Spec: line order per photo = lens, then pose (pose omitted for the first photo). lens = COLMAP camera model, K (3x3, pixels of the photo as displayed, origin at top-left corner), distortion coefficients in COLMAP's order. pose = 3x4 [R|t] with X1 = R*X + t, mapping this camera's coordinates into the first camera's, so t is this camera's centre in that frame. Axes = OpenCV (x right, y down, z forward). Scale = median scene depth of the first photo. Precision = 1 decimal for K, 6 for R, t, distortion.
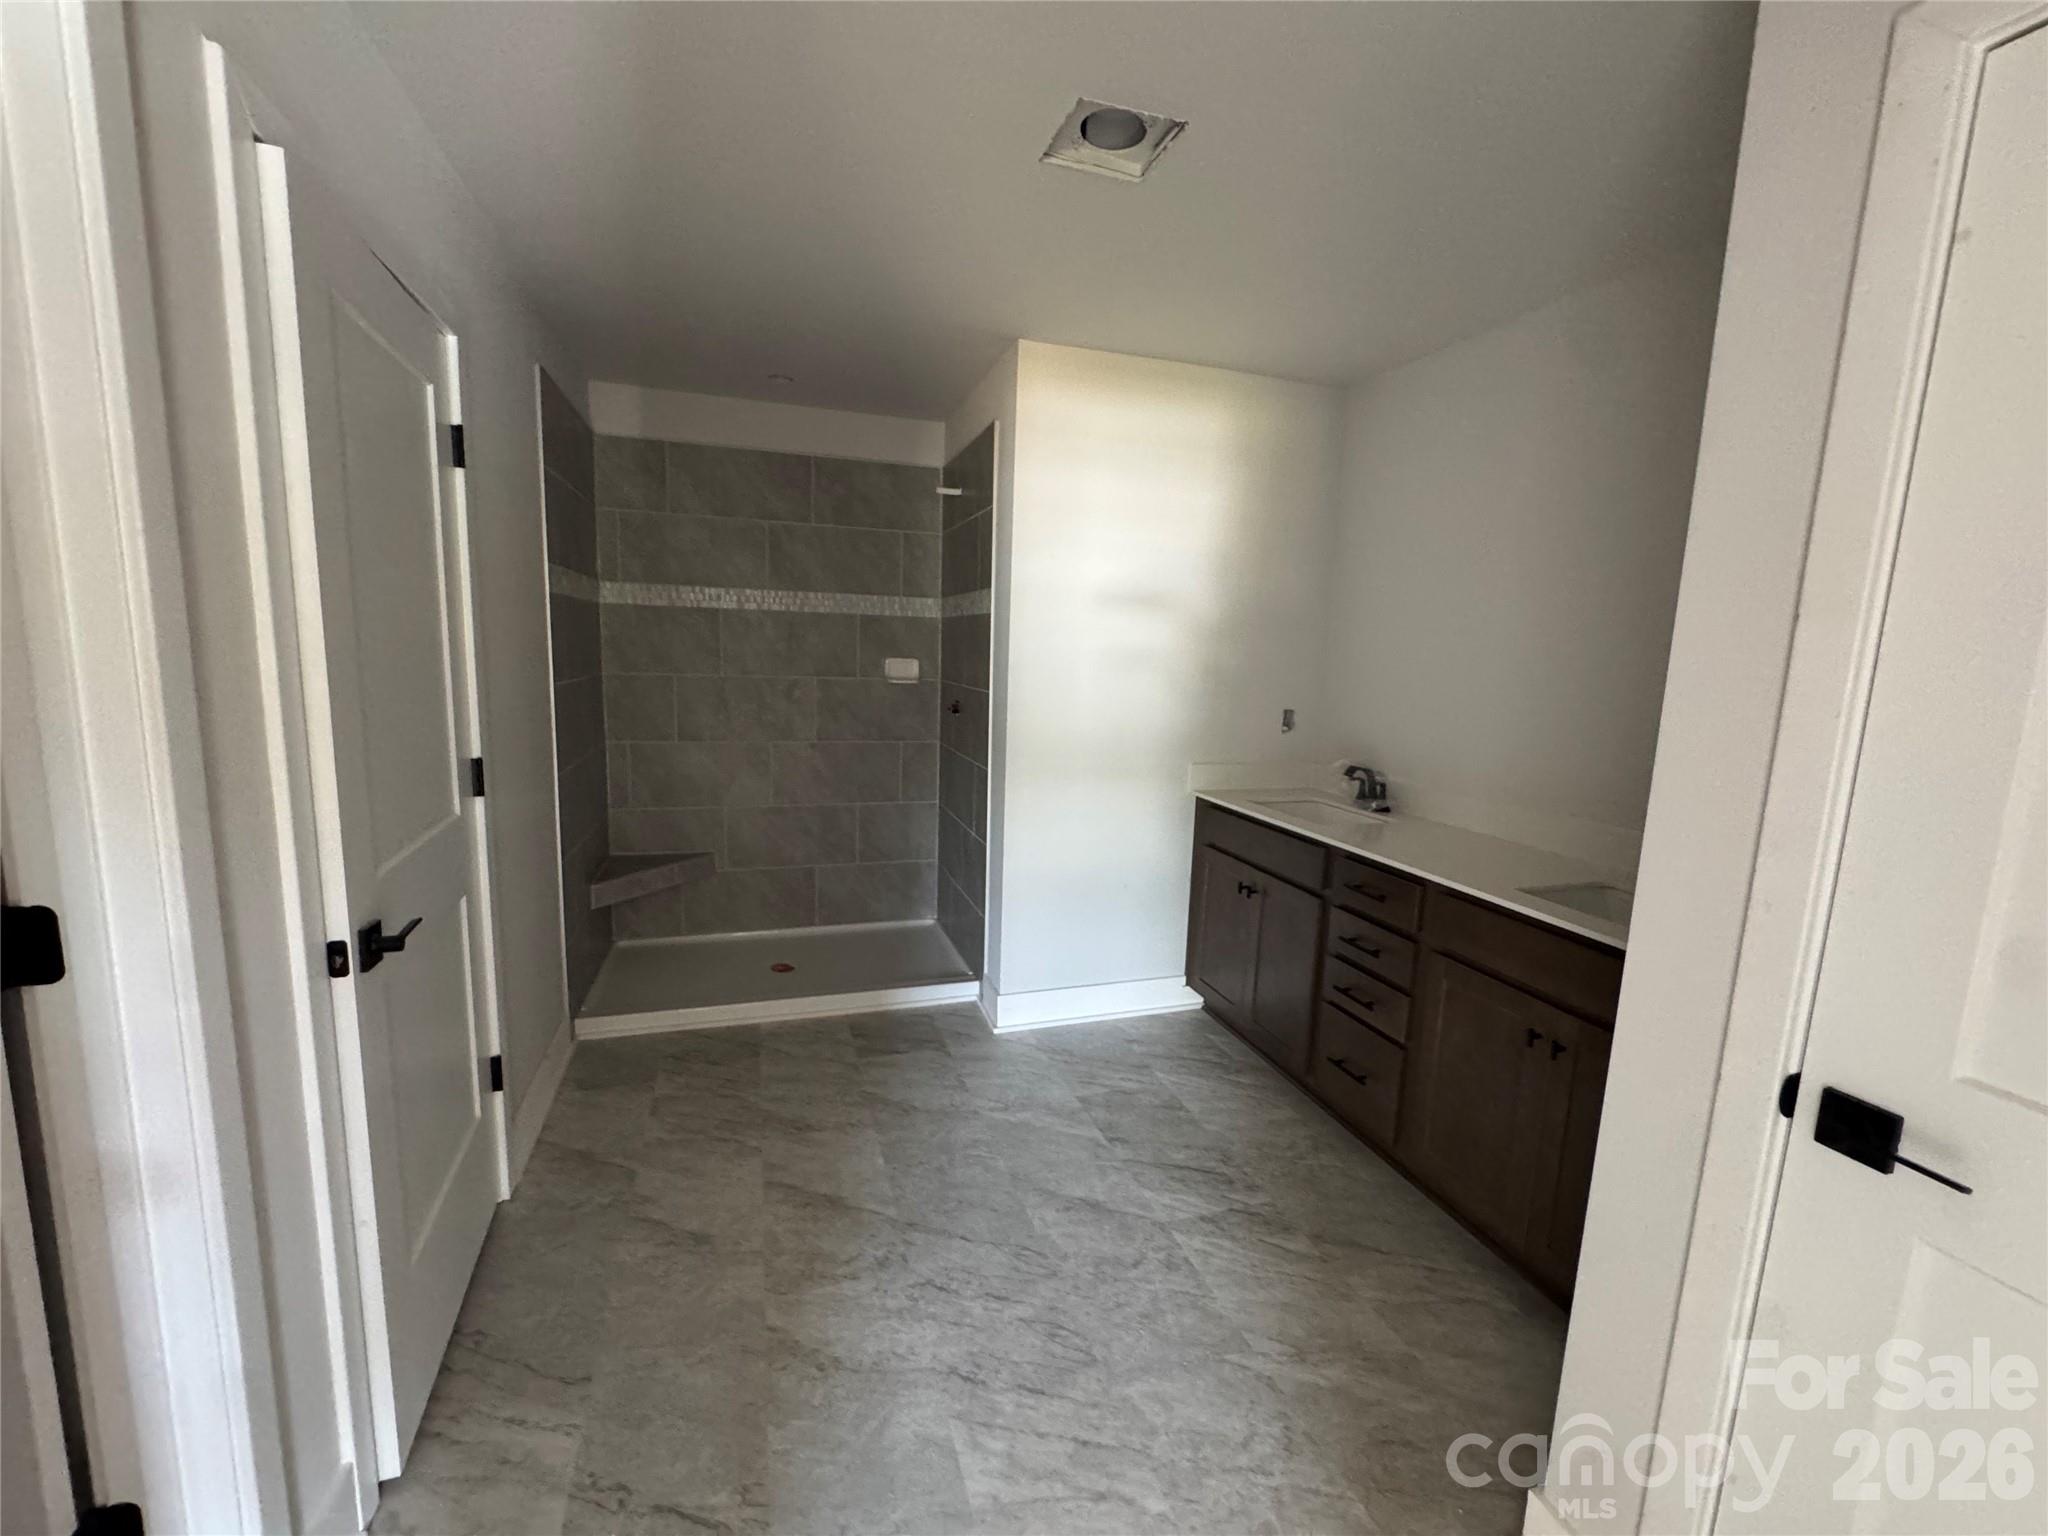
lens RADIAL K [[829.0, 0, 1024.0], [0, 829.0, 768.0], [0, 0, 1]] dist [-0.002679, -0.000176]
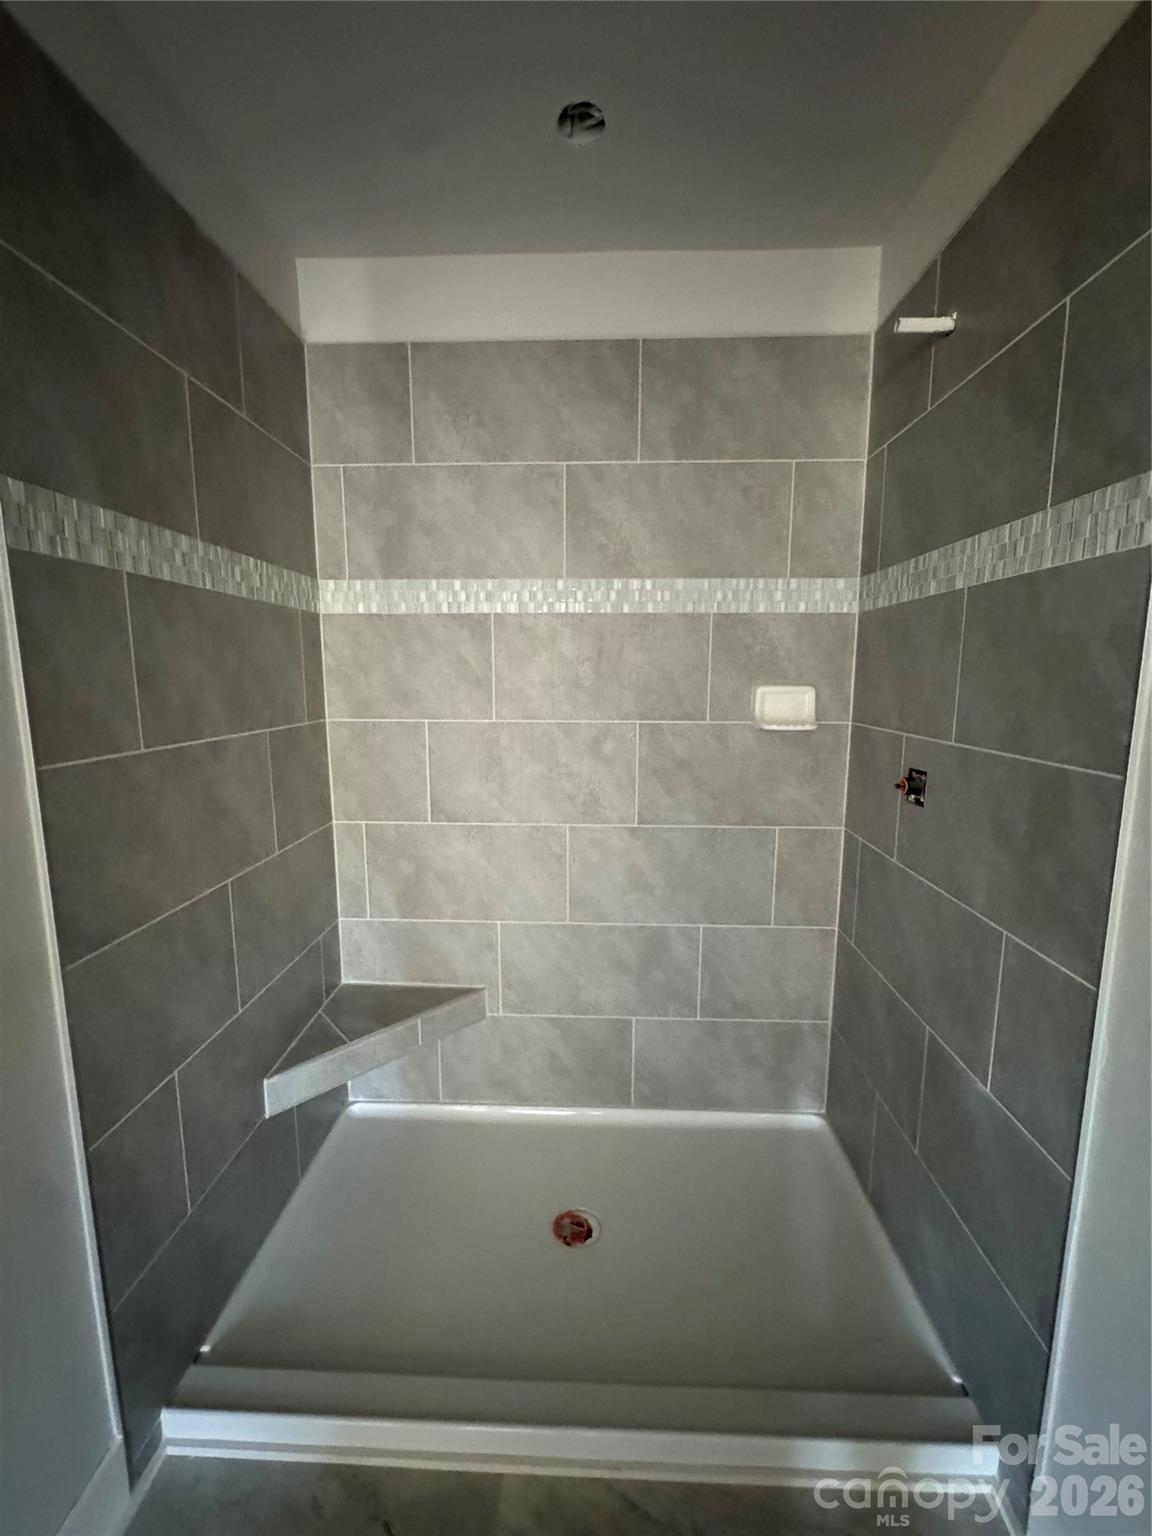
lens RADIAL K [[621.7, 0, 576.0], [0, 621.7, 768.0], [0, 0, 1]] dist [-0.002679, -0.000176]
pose [[0.936991, 0.020318, -0.348761, -0.138474], [-0.021387, 0.999771, 0.000787, -0.076211], [0.348697, 0.006722, 0.937211, 0.572028]]
